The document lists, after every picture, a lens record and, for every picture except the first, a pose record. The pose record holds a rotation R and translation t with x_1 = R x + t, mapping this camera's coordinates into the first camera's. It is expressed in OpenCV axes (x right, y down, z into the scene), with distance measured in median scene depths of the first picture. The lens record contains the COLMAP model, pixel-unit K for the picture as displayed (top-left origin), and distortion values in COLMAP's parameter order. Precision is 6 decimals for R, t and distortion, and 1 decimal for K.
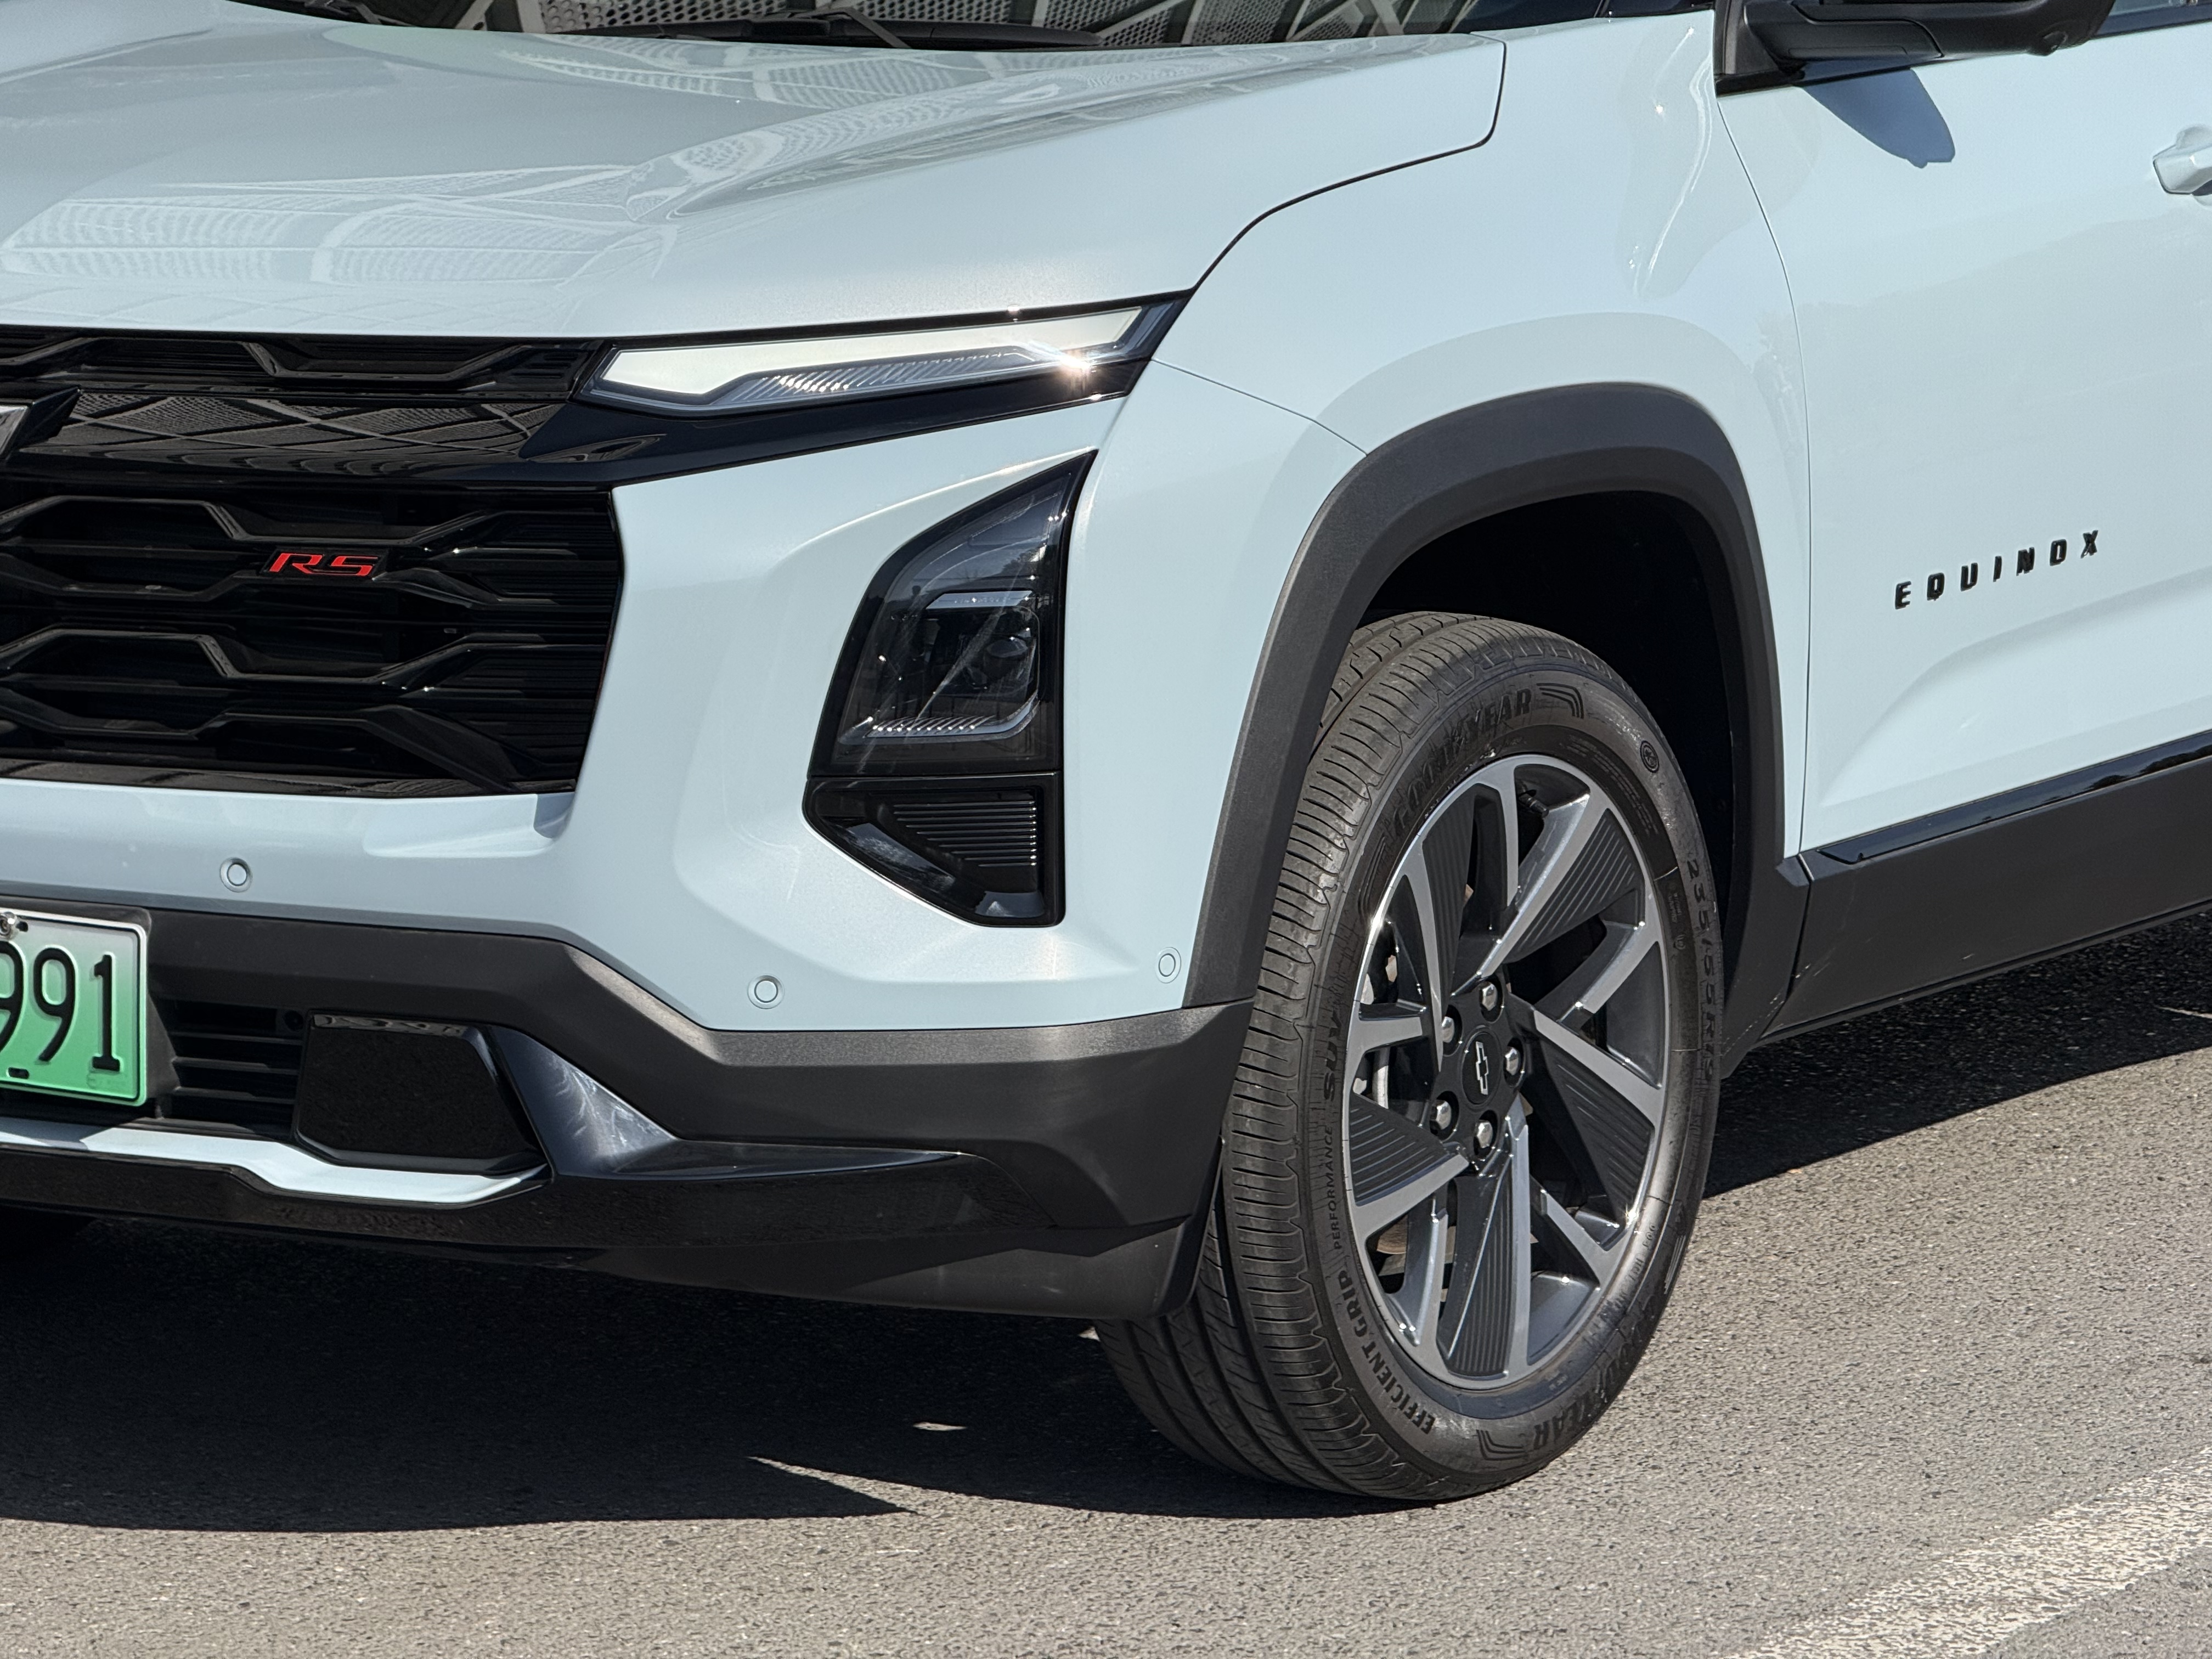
lens RADIAL K [[7739.9, 0, 1106.0], [0, 7739.9, 829.5], [0, 0, 1]] dist [0.062353, 1.522158]
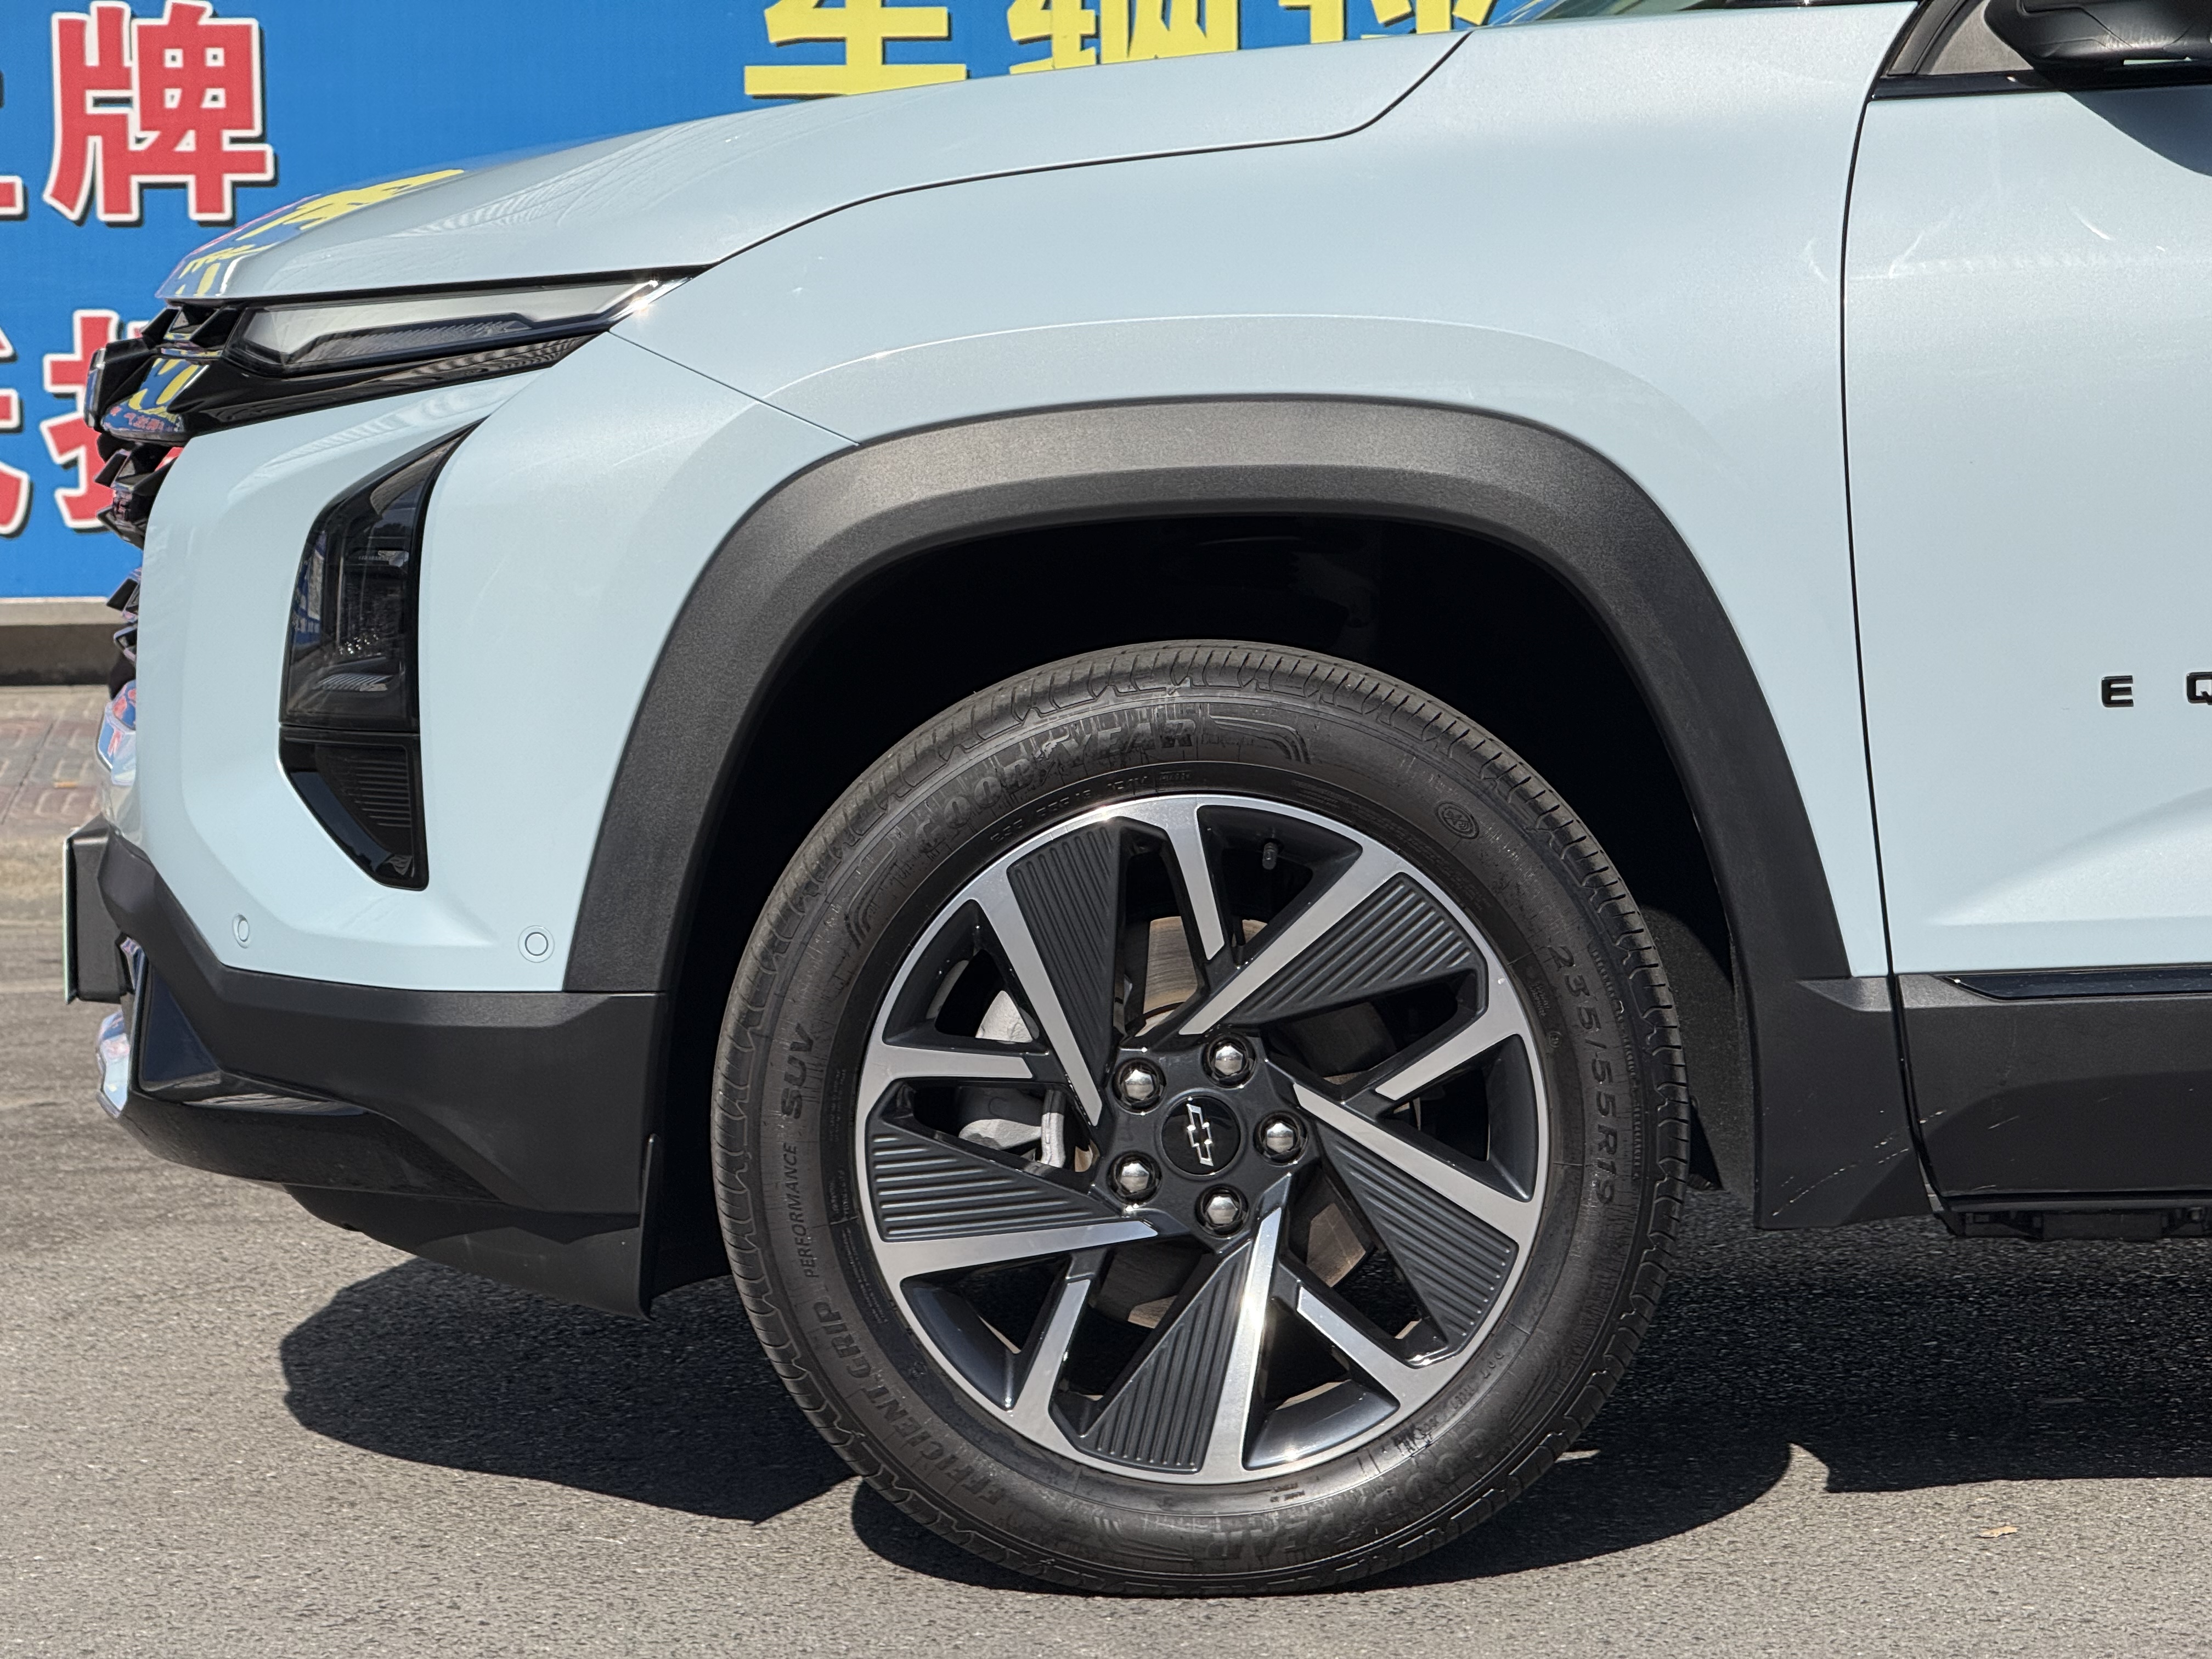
lens RADIAL K [[7739.9, 0, 1106.0], [0, 7739.9, 829.5], [0, 0, 1]] dist [0.062353, 1.522158]
pose [[0.573968, 0.070999, -0.815794, 0.785425], [-0.102750, 0.994605, 0.014270, -0.017168], [0.812405, 0.075632, 0.578167, 0.452778]]
